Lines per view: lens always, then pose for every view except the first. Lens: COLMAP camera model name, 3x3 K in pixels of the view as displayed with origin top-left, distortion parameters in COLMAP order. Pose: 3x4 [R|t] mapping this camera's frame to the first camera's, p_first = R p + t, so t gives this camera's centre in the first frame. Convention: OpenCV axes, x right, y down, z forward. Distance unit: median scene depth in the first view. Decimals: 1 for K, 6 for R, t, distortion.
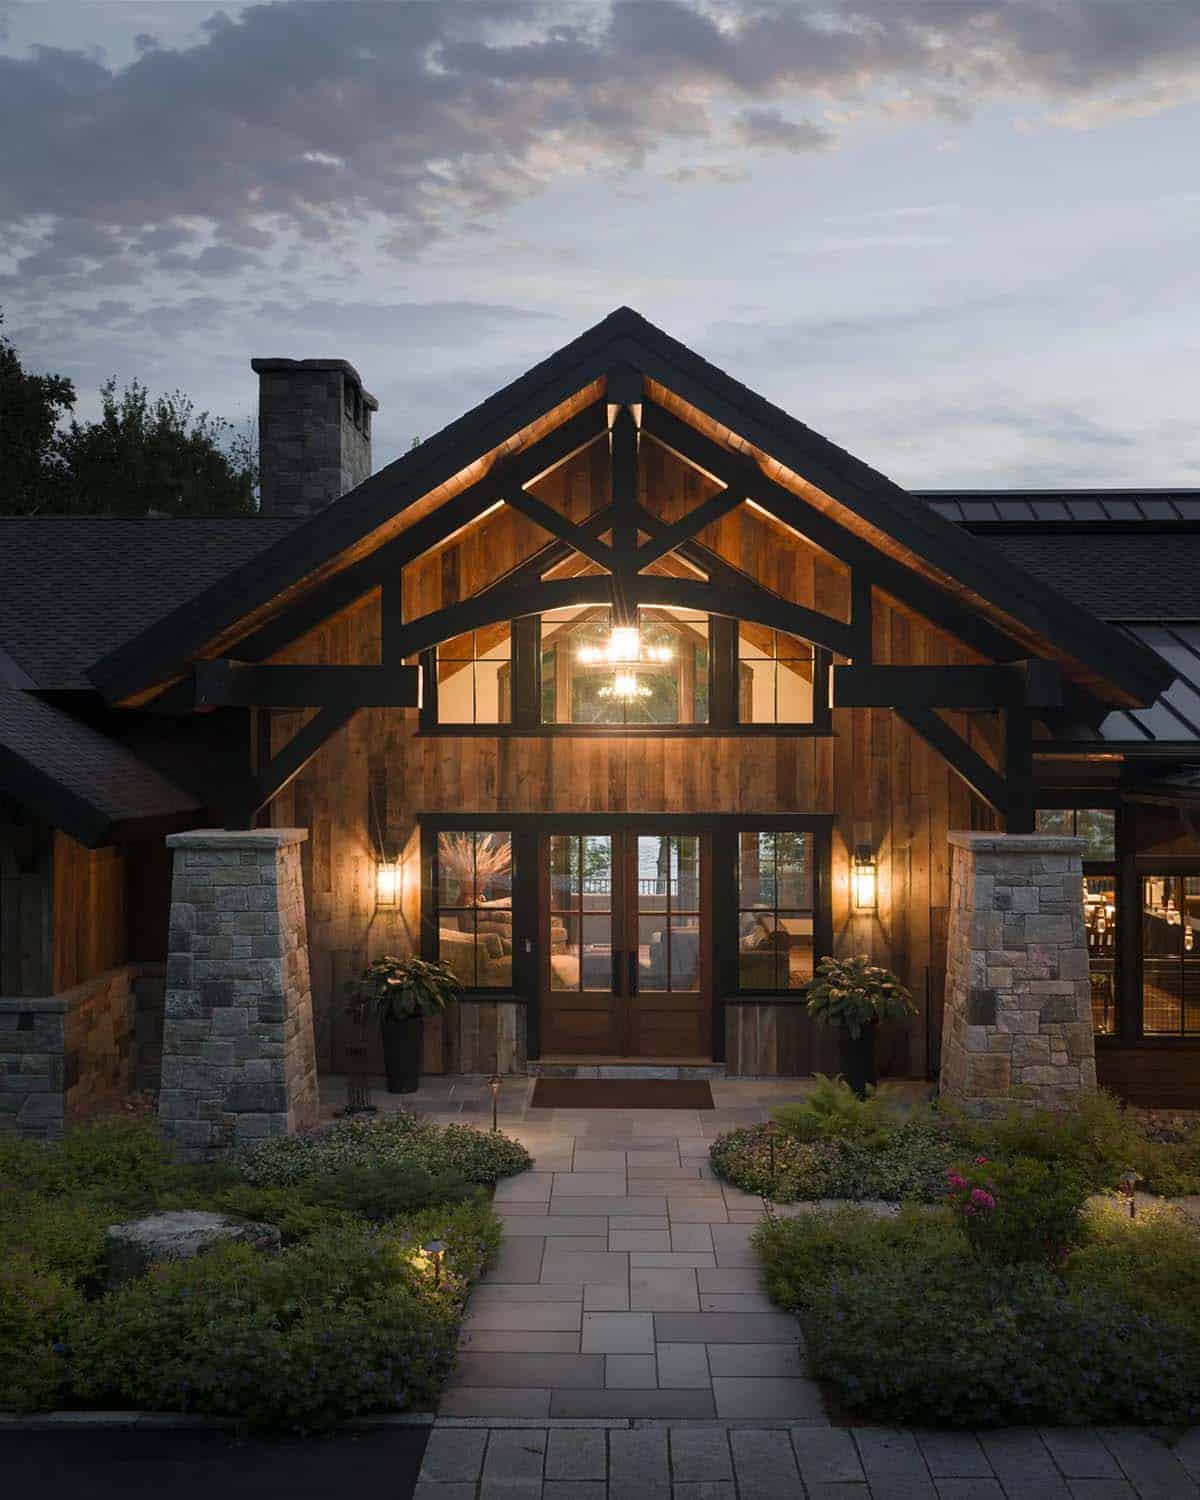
lens RADIAL K [[1325.4, 0, 600.0], [0, 1325.4, 750.0], [0, 0, 1]] dist [0.068390, 0.001134]
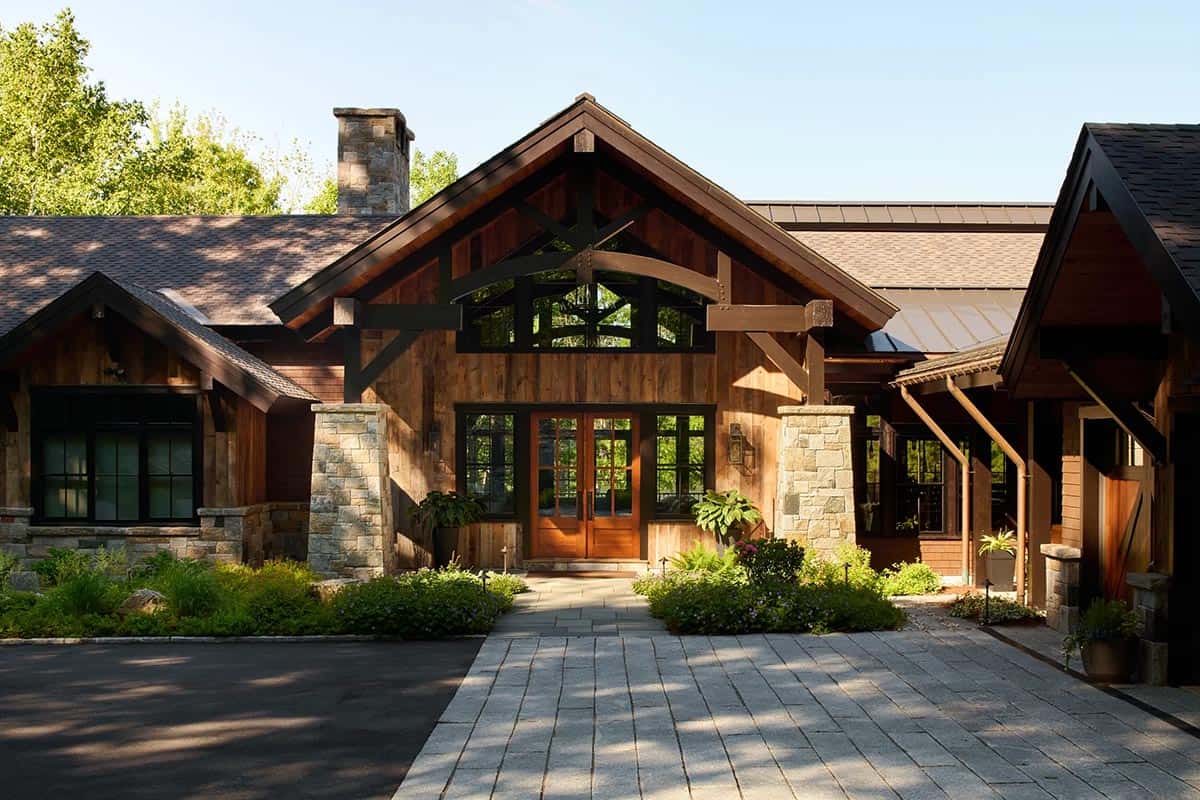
lens RADIAL K [[1152.2, 0, 600.0], [0, 1152.2, 400.0], [0, 0, 1]] dist [-0.014867, -0.020546]
pose [[0.999764, 0.005564, 0.020991, 0.007149], [-0.005214, 0.999847, -0.016687, 0.067009], [-0.021080, 0.016573, 0.999640, -0.377351]]
